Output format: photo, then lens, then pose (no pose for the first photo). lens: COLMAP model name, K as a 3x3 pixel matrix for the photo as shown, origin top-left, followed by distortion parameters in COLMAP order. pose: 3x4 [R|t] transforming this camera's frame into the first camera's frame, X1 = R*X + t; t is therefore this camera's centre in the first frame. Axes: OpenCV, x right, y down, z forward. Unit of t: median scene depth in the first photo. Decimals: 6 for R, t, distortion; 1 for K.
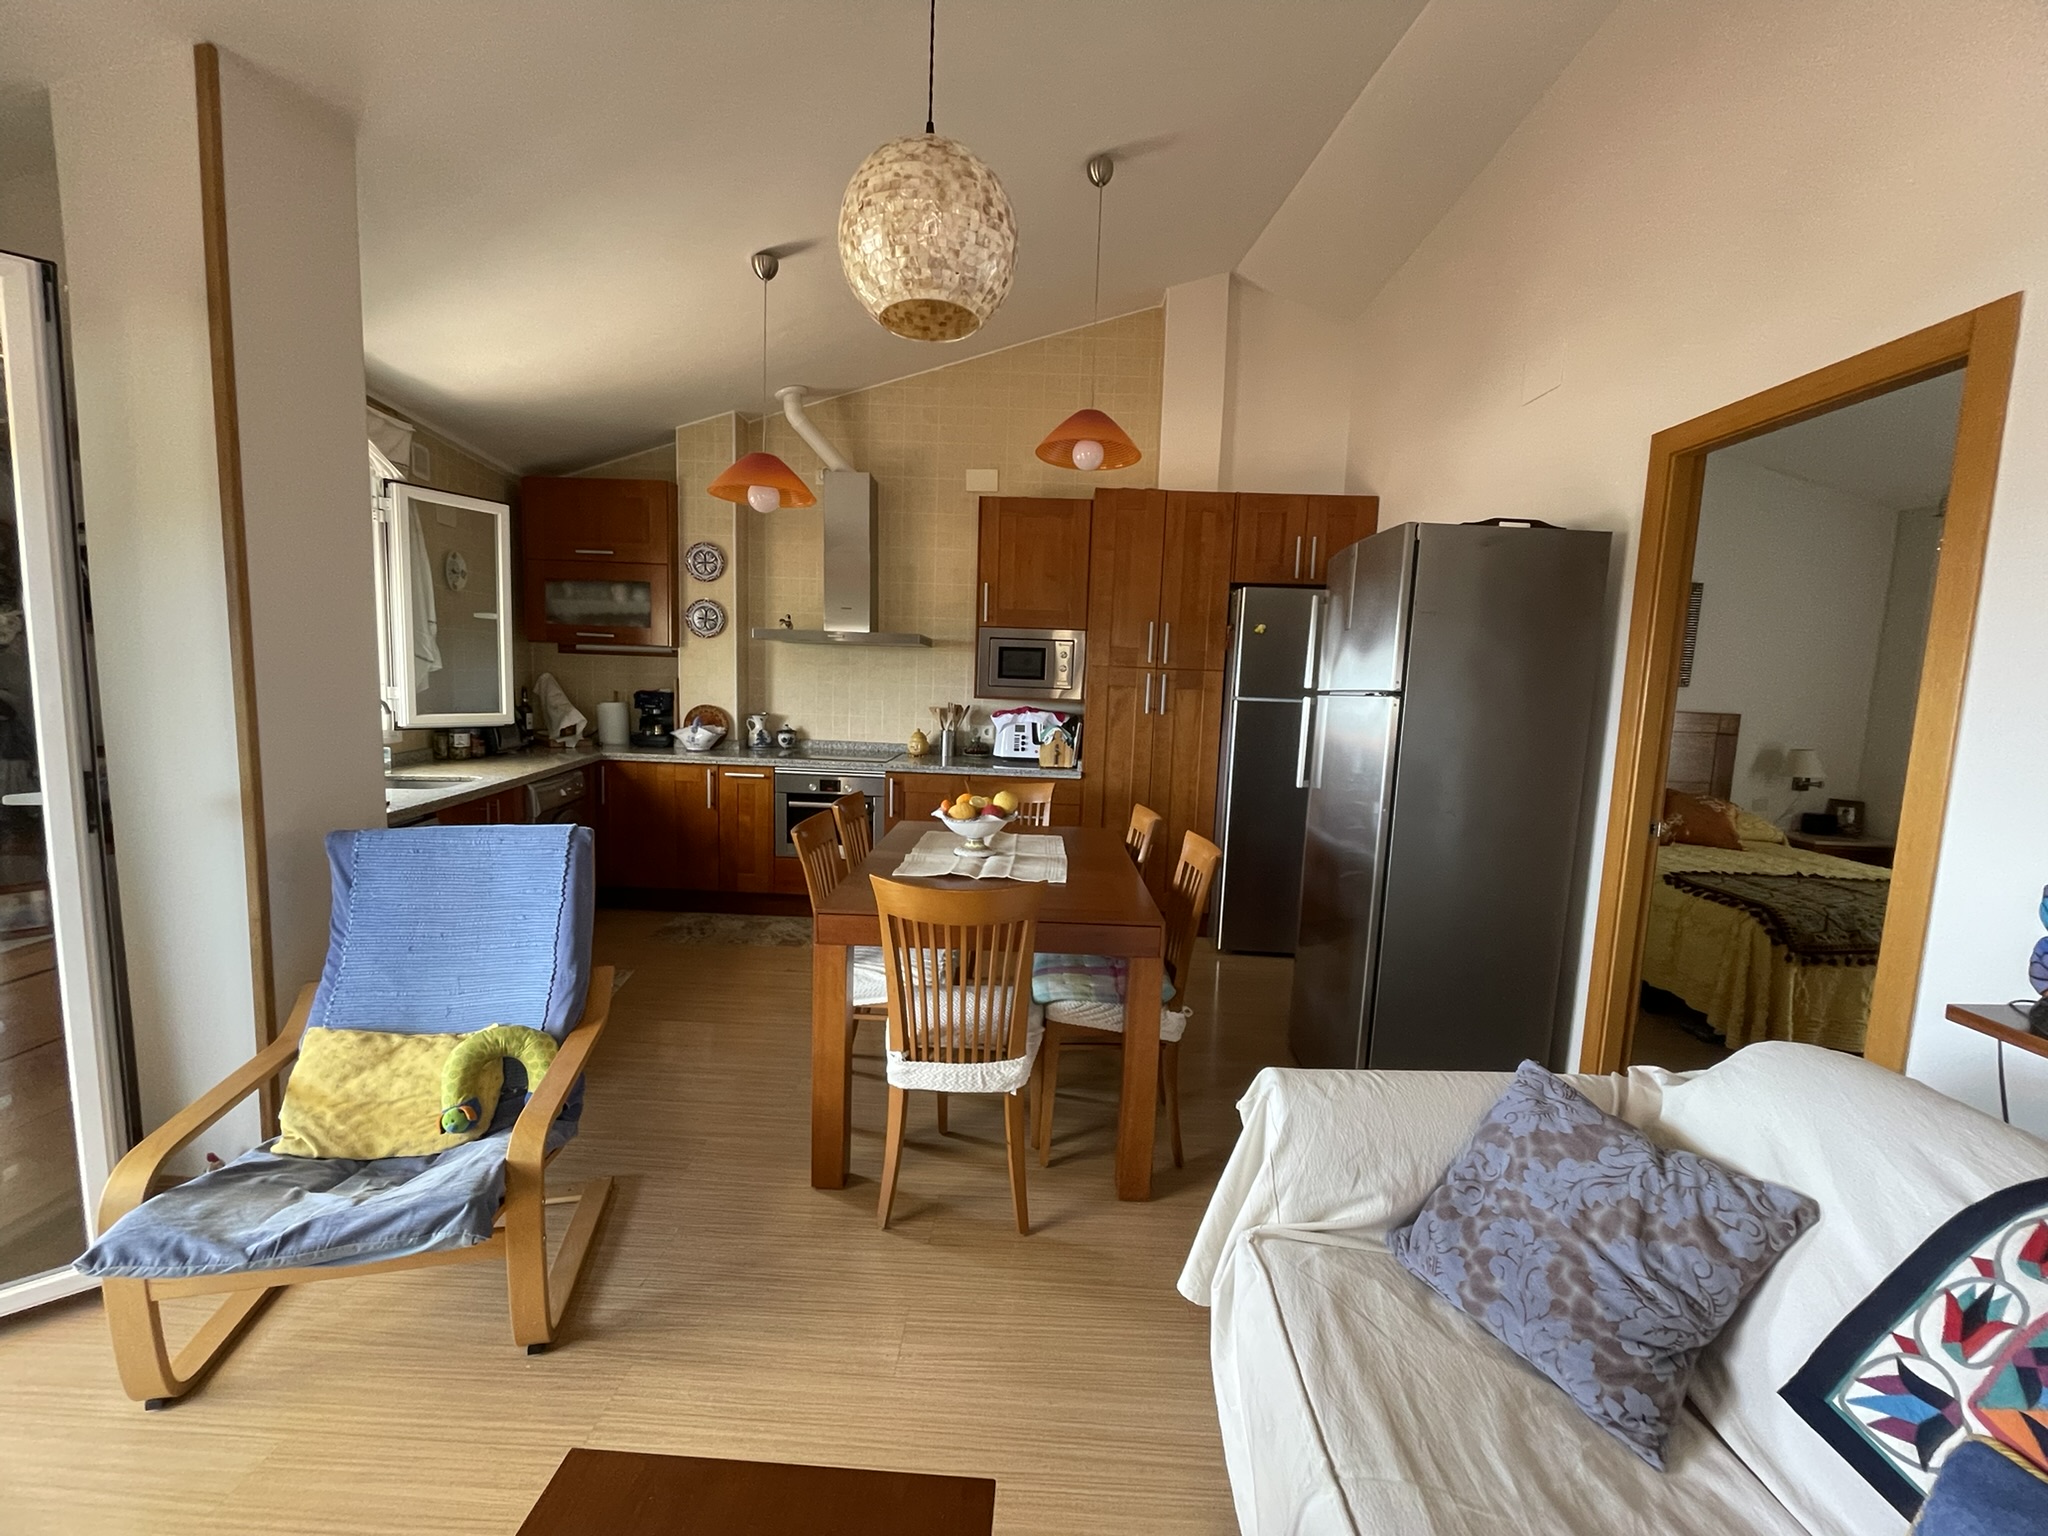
lens RADIAL K [[817.8, 0, 1011.2], [0, 817.8, 762.6], [0, 0, 1]] dist [-0.001520, 0.000500]
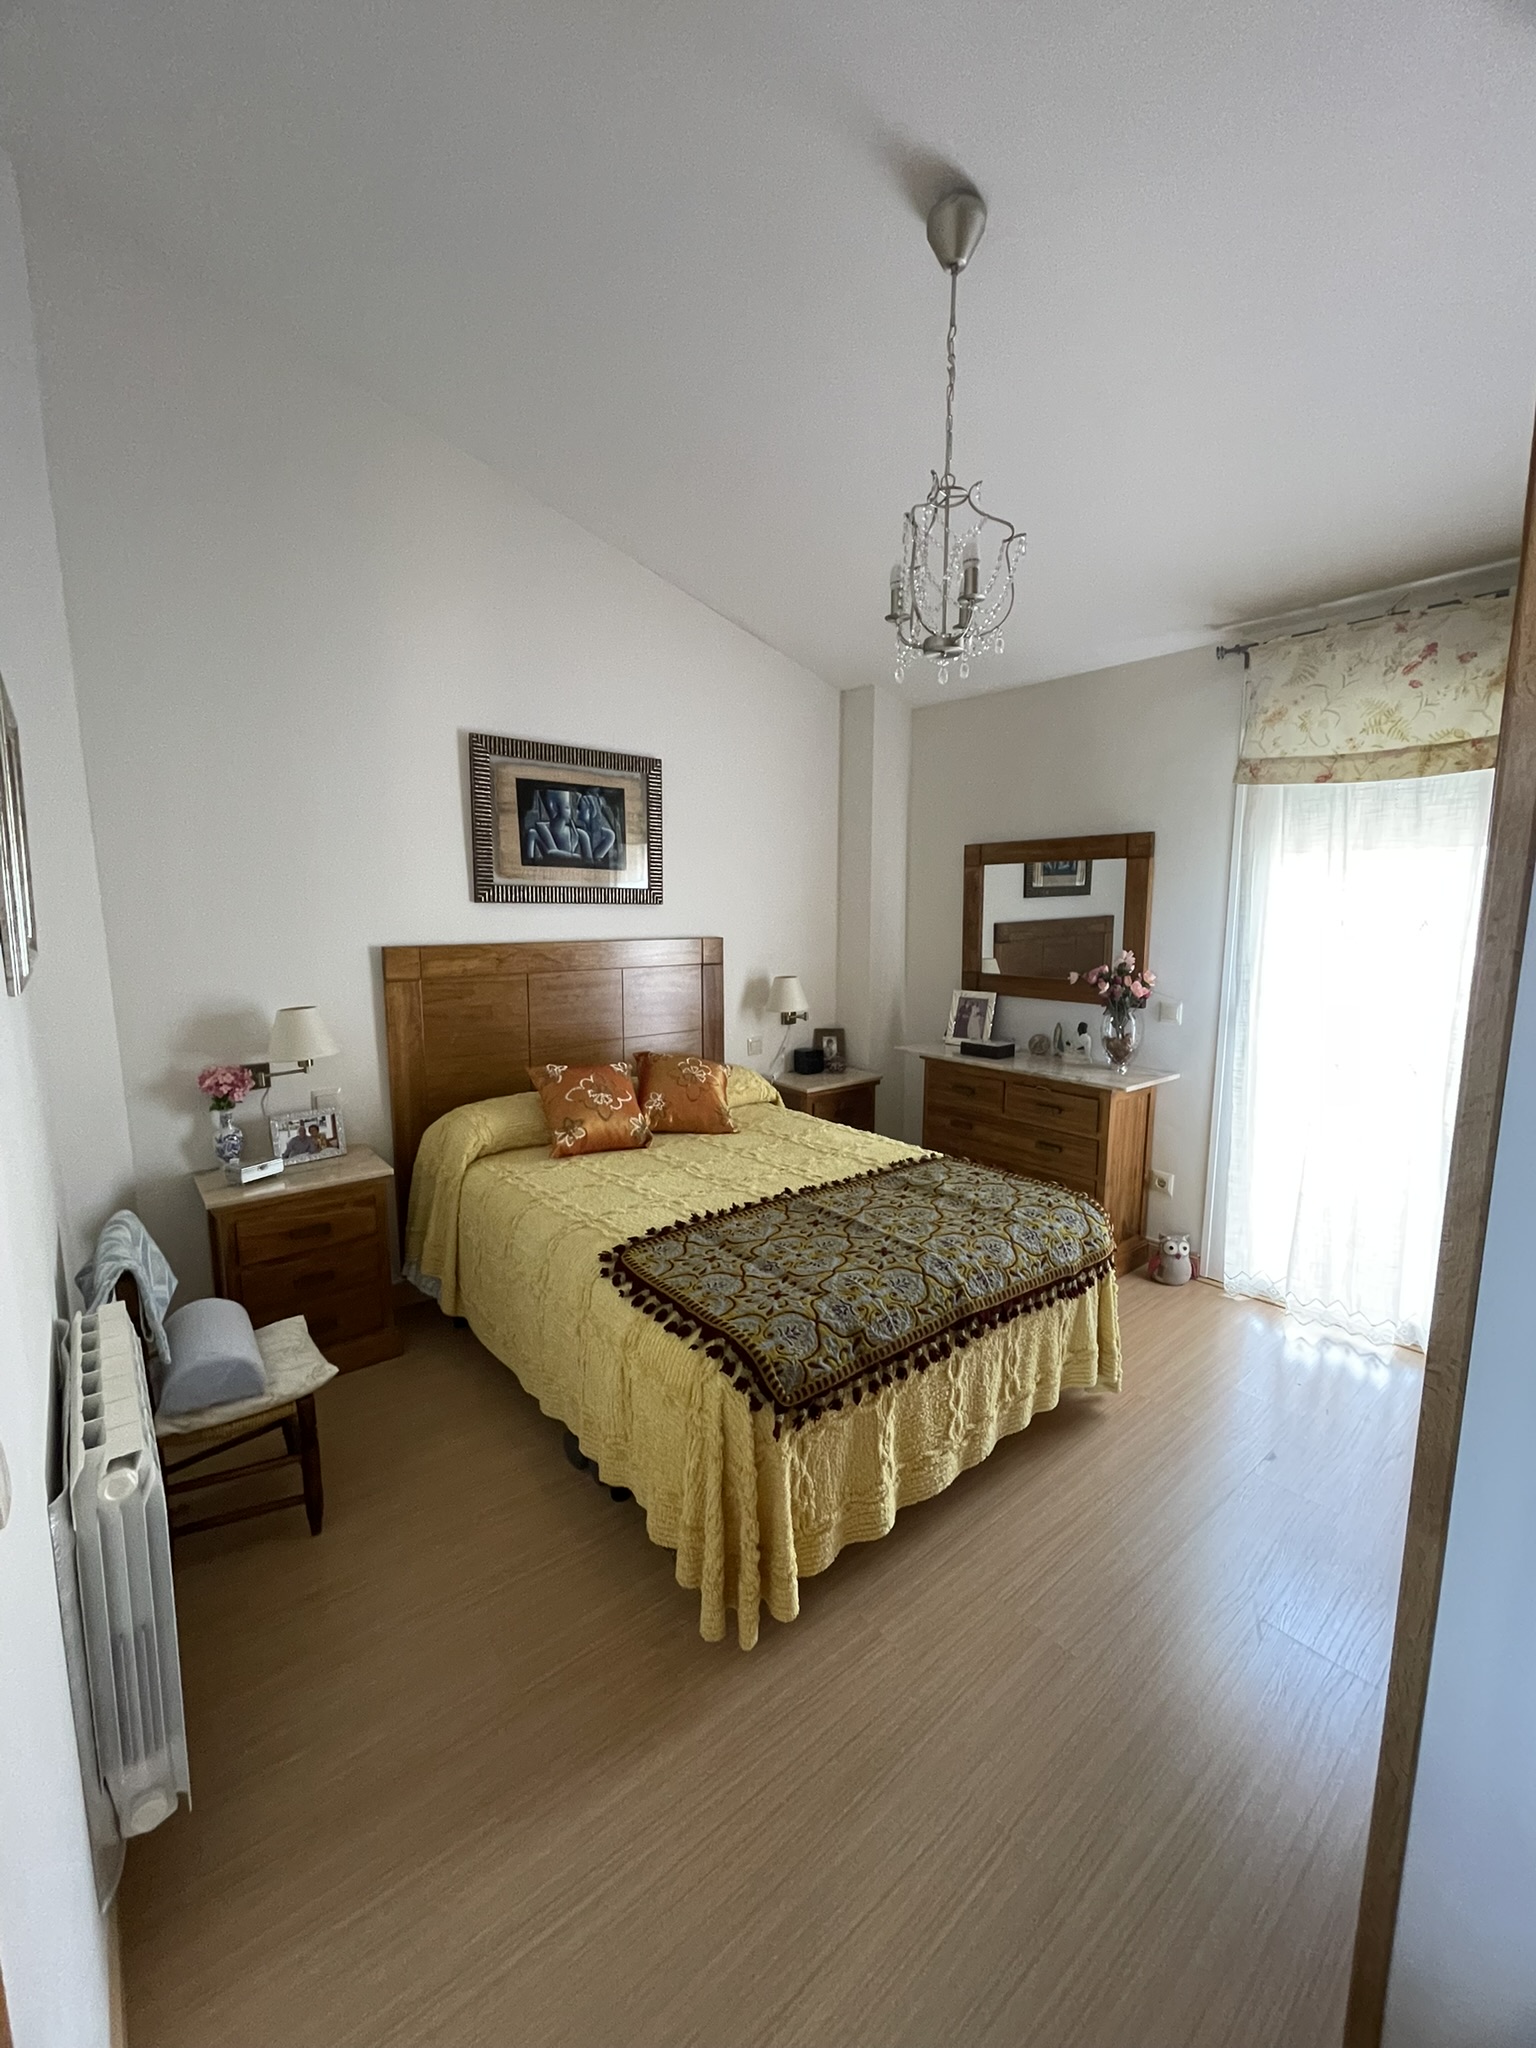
lens RADIAL K [[817.8, 0, 768.6], [0, 817.8, 1014.3], [0, 0, 1]] dist [-0.001520, 0.000500]
pose [[0.745563, -0.126317, 0.654354, 0.452624], [0.102778, 0.991920, 0.074377, -0.044491], [-0.658462, 0.011800, 0.752522, 0.430632]]
